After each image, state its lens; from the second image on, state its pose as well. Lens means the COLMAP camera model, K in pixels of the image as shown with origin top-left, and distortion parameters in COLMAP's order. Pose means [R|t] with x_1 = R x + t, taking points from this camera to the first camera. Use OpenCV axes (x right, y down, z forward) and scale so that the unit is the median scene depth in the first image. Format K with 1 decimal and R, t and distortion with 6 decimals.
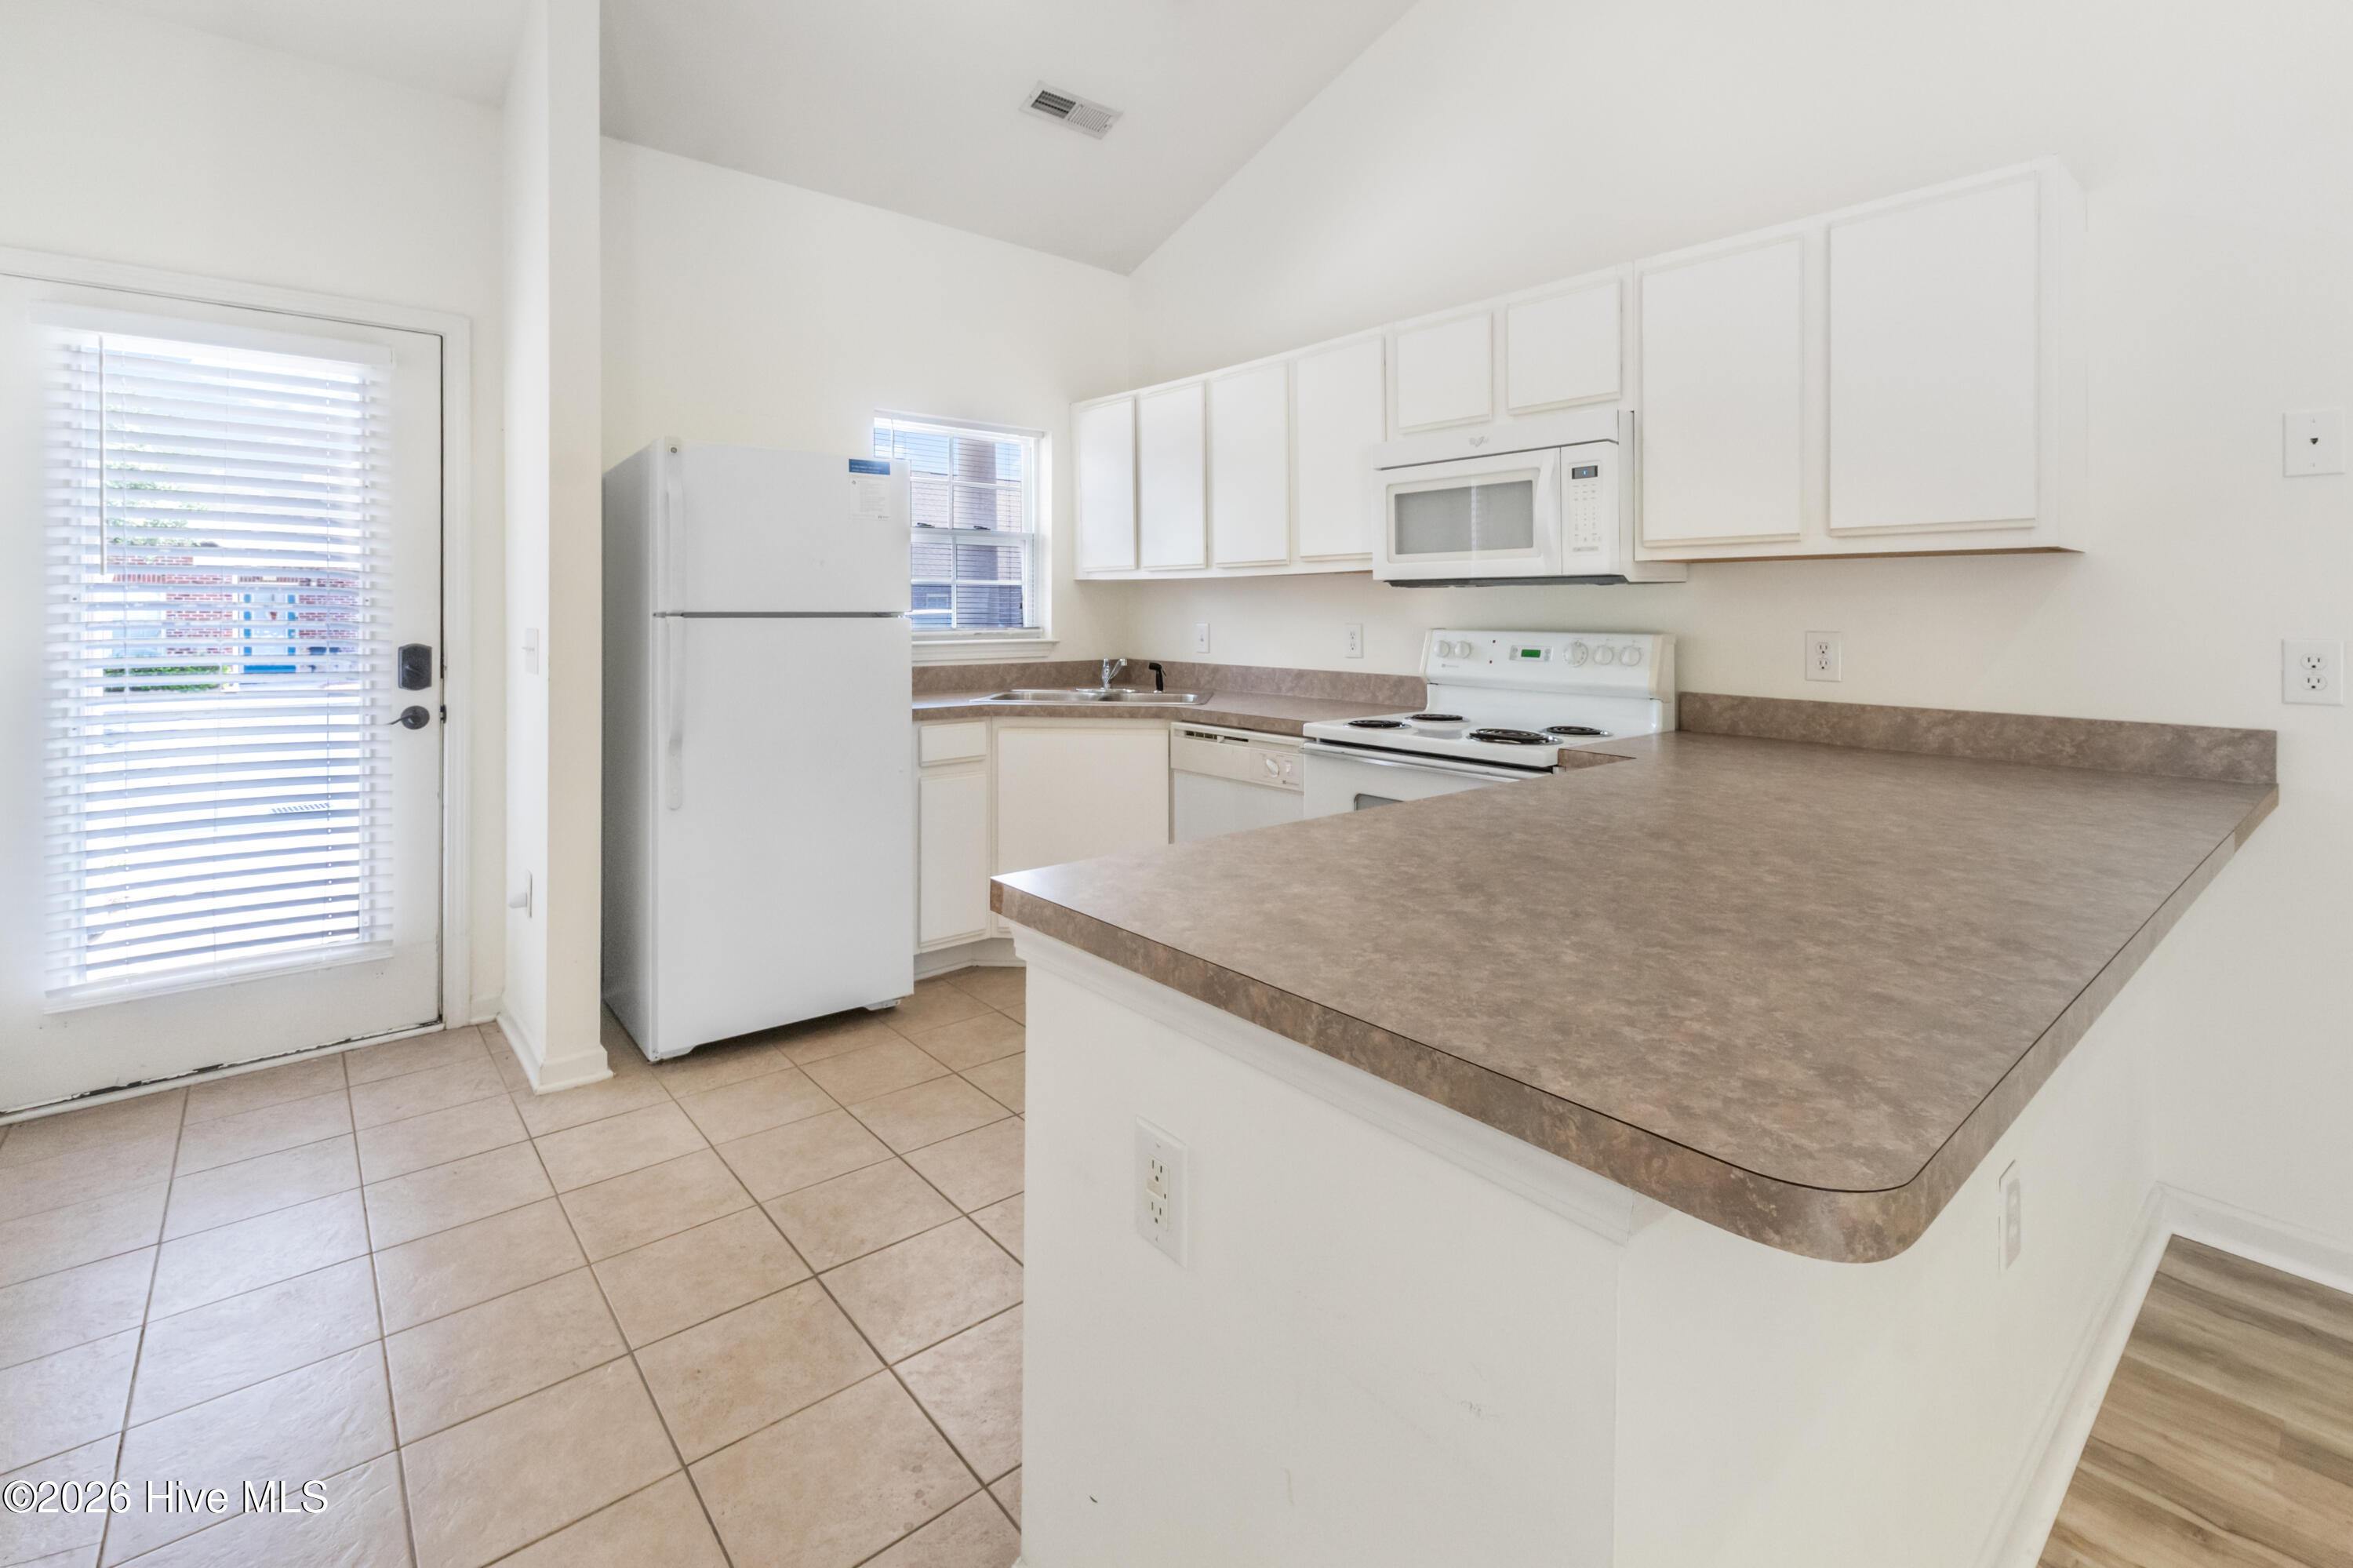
lens RADIAL K [[1013.0, 0, 1201.0], [0, 1013.0, 635.7], [0, 0, 1]] dist [0.005369, -0.001492]
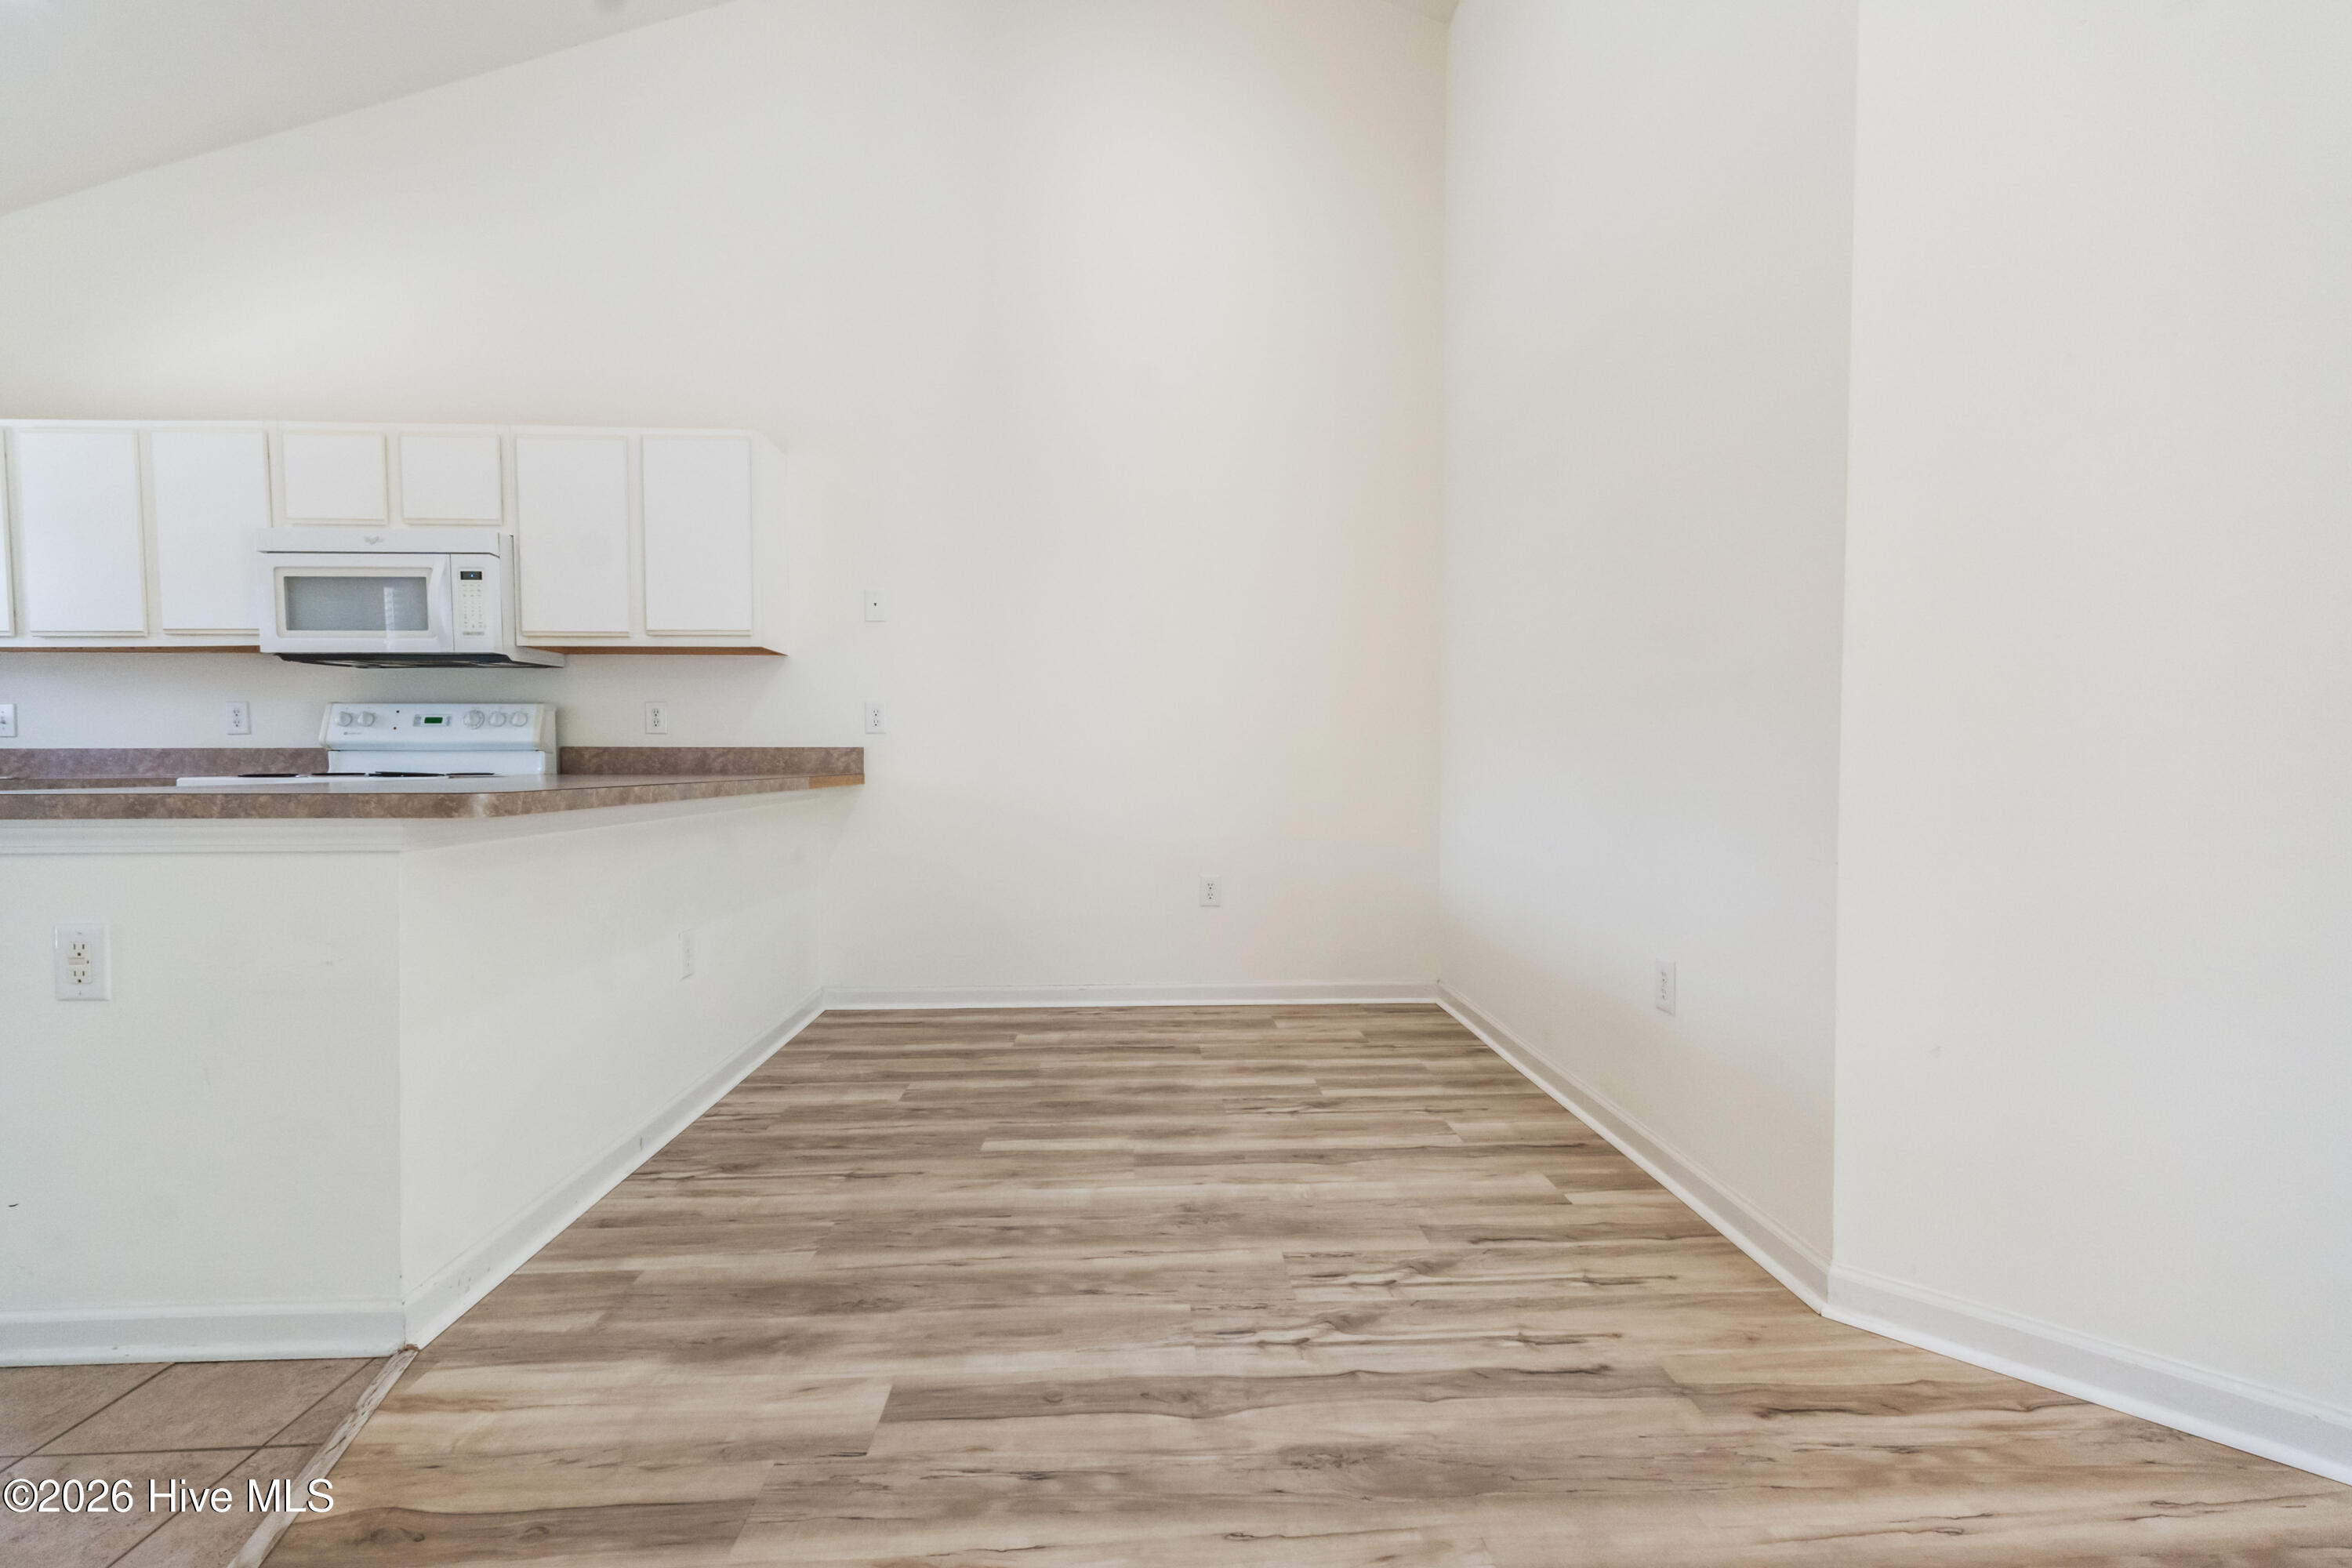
lens RADIAL K [[1012.6, 0, 1181.0], [0, 1012.6, 789.0], [0, 0, 1]] dist [0.005369, -0.001492]
pose [[0.621958, -0.020379, 0.782785, -0.073715], [0.027650, 0.999609, 0.004055, 0.115833], [-0.782562, 0.019122, 0.622278, -0.456836]]
